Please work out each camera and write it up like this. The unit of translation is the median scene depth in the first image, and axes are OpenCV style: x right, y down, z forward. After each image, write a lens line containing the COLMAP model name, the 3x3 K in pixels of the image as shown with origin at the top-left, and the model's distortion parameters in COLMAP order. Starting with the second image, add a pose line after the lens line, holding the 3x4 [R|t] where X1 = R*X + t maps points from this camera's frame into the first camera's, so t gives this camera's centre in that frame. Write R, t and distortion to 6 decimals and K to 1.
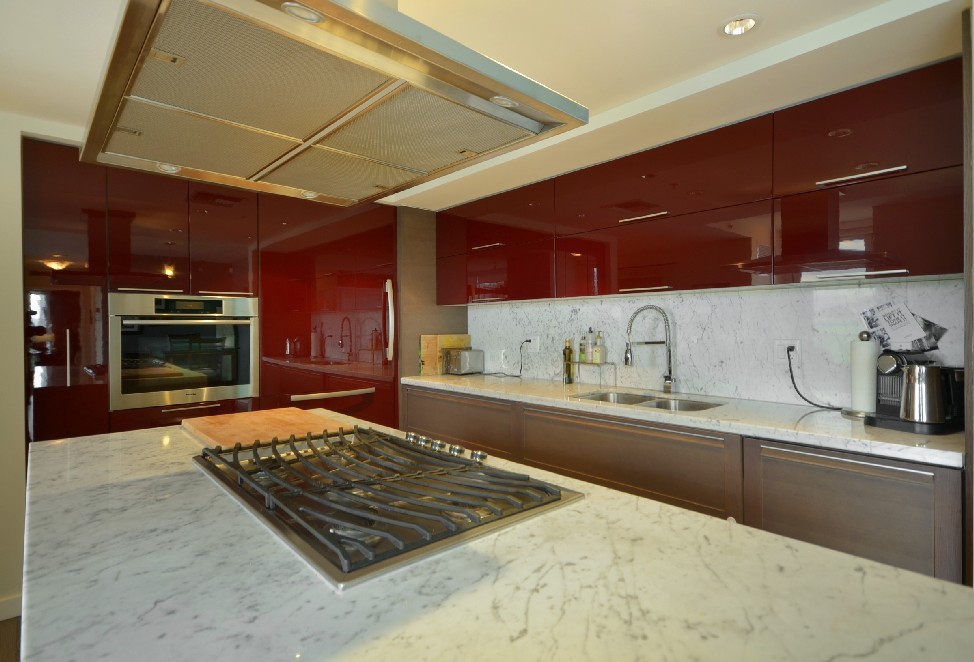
lens RADIAL K [[489.6, 0, 487.0], [0, 489.6, 331.0], [0, 0, 1]] dist [-0.000233, -0.000007]
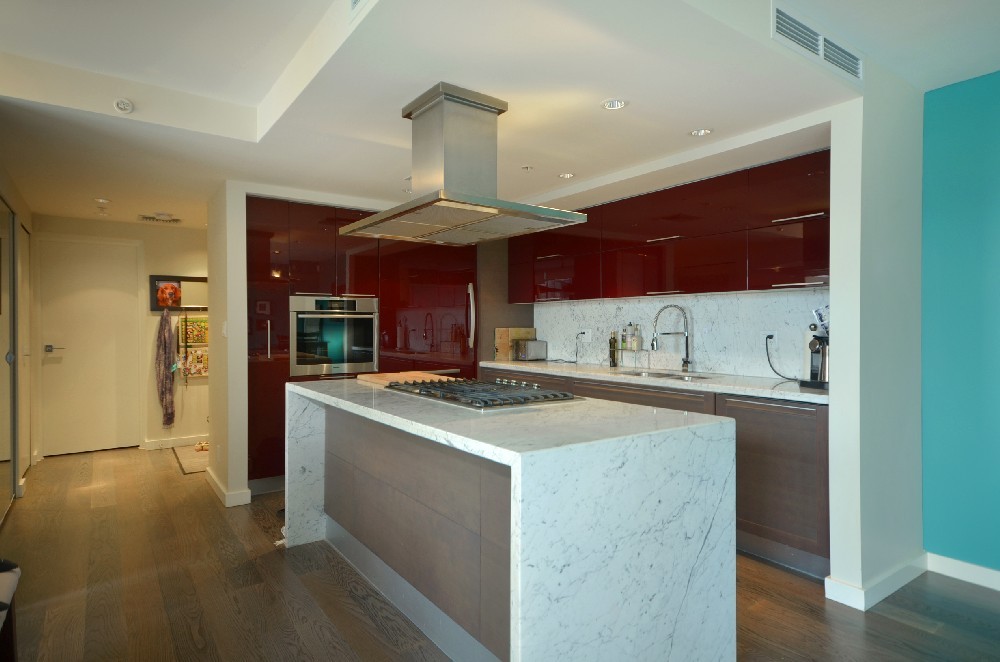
lens RADIAL K [[509.9, 0, 500.0], [0, 509.9, 331.0], [0, 0, 1]] dist [0.000103, -0.000017]
pose [[0.993911, 0.006913, -0.109970, 0.021061], [-0.006354, 0.999965, 0.005438, 0.010802], [0.110004, -0.004707, 0.993920, -0.328088]]
